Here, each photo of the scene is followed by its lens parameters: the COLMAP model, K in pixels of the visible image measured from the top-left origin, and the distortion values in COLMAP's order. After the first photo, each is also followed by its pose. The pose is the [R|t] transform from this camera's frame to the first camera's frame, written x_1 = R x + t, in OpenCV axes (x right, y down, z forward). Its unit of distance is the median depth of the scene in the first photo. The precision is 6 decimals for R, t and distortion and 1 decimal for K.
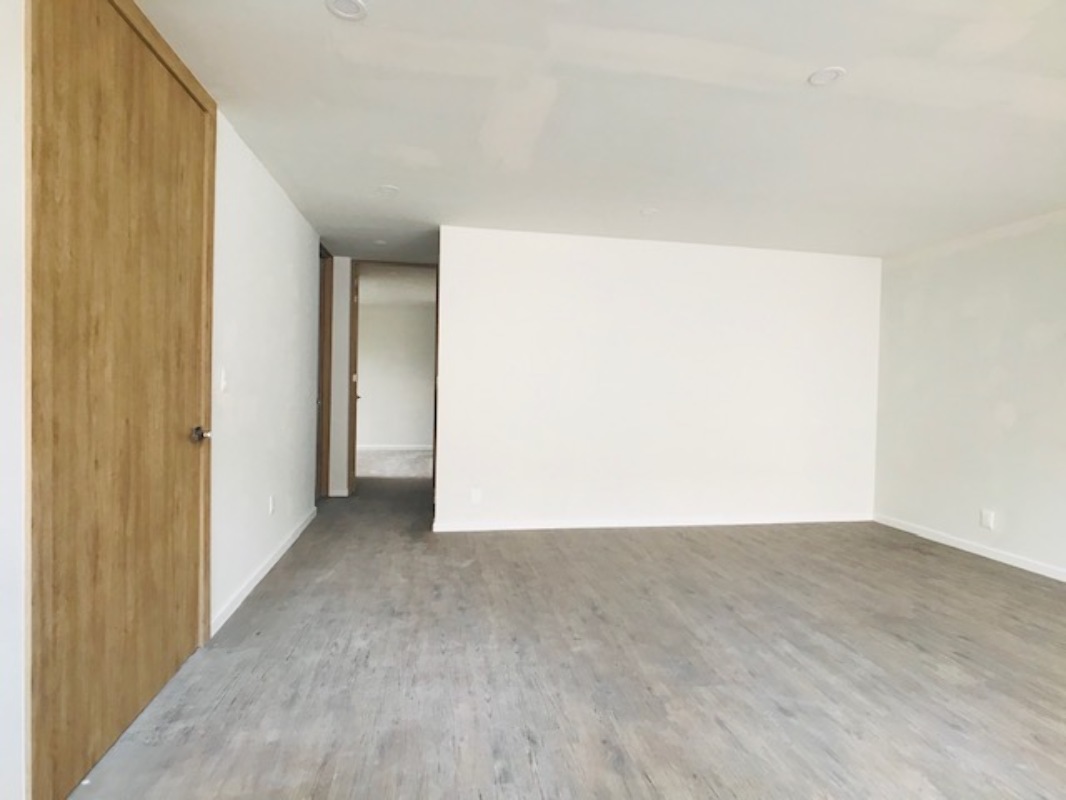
lens RADIAL K [[562.8, 0, 533.4], [0, 562.8, 392.5], [0, 0, 1]] dist [-0.034821, 0.018397]
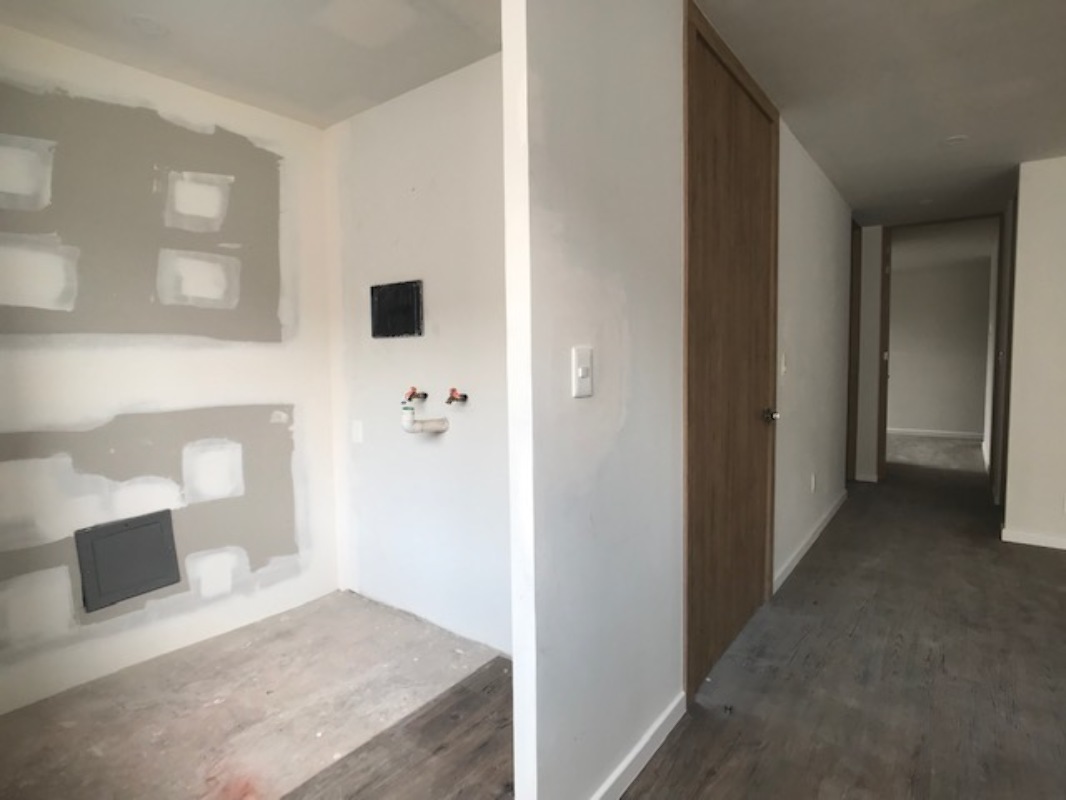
lens RADIAL K [[562.8, 0, 533.4], [0, 562.8, 392.5], [0, 0, 1]] dist [-0.034821, 0.018397]
pose [[0.677263, 0.017455, -0.735534, -0.088477], [0.014303, 0.999217, 0.036883, -0.018681], [0.735602, -0.035500, 0.676483, -0.115281]]
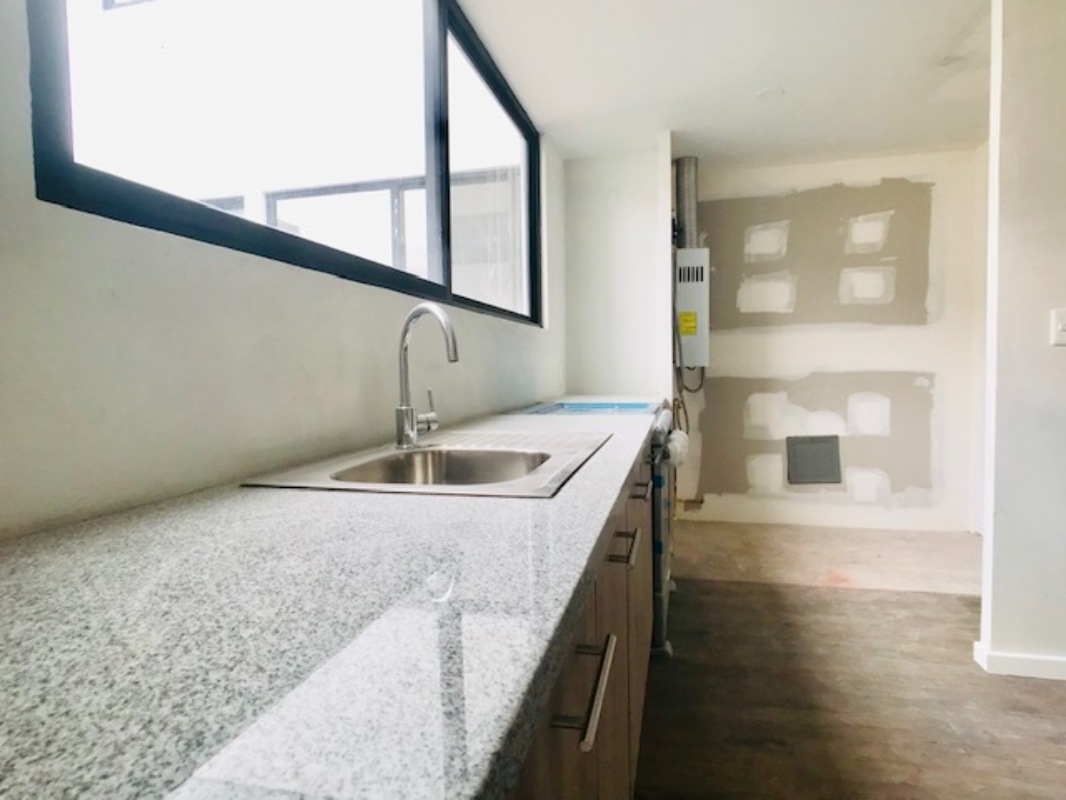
lens RADIAL K [[586.3, 0, 537.1], [0, 586.3, 390.1], [0, 0, 1]] dist [-0.035895, 0.021416]
pose [[-0.403800, 0.020830, -0.914610, 0.561176], [-0.010705, 0.999565, 0.027491, 0.055243], [0.914785, 0.020891, -0.403401, -0.046509]]
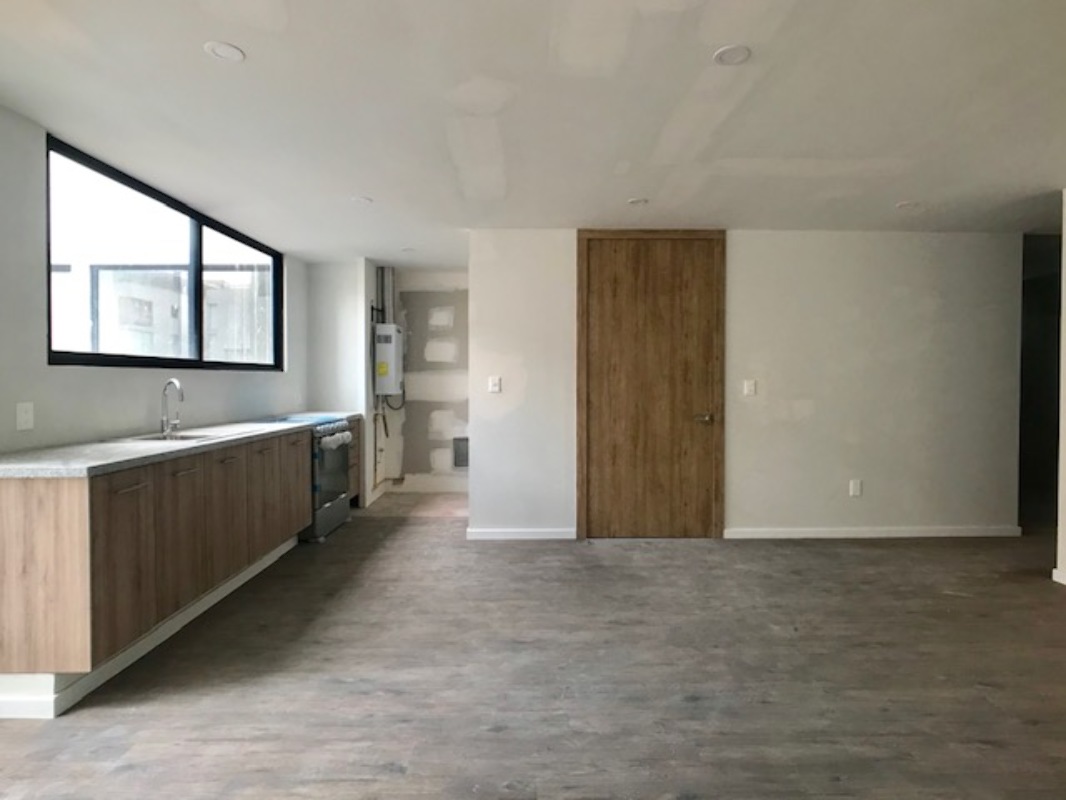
lens RADIAL K [[586.3, 0, 537.1], [0, 586.3, 390.1], [0, 0, 1]] dist [-0.035895, 0.021416]
pose [[-0.163743, -0.004680, -0.986492, 1.358127], [-0.022195, 0.999753, -0.001059, -0.001147], [0.986253, 0.021722, -0.163806, 0.747851]]
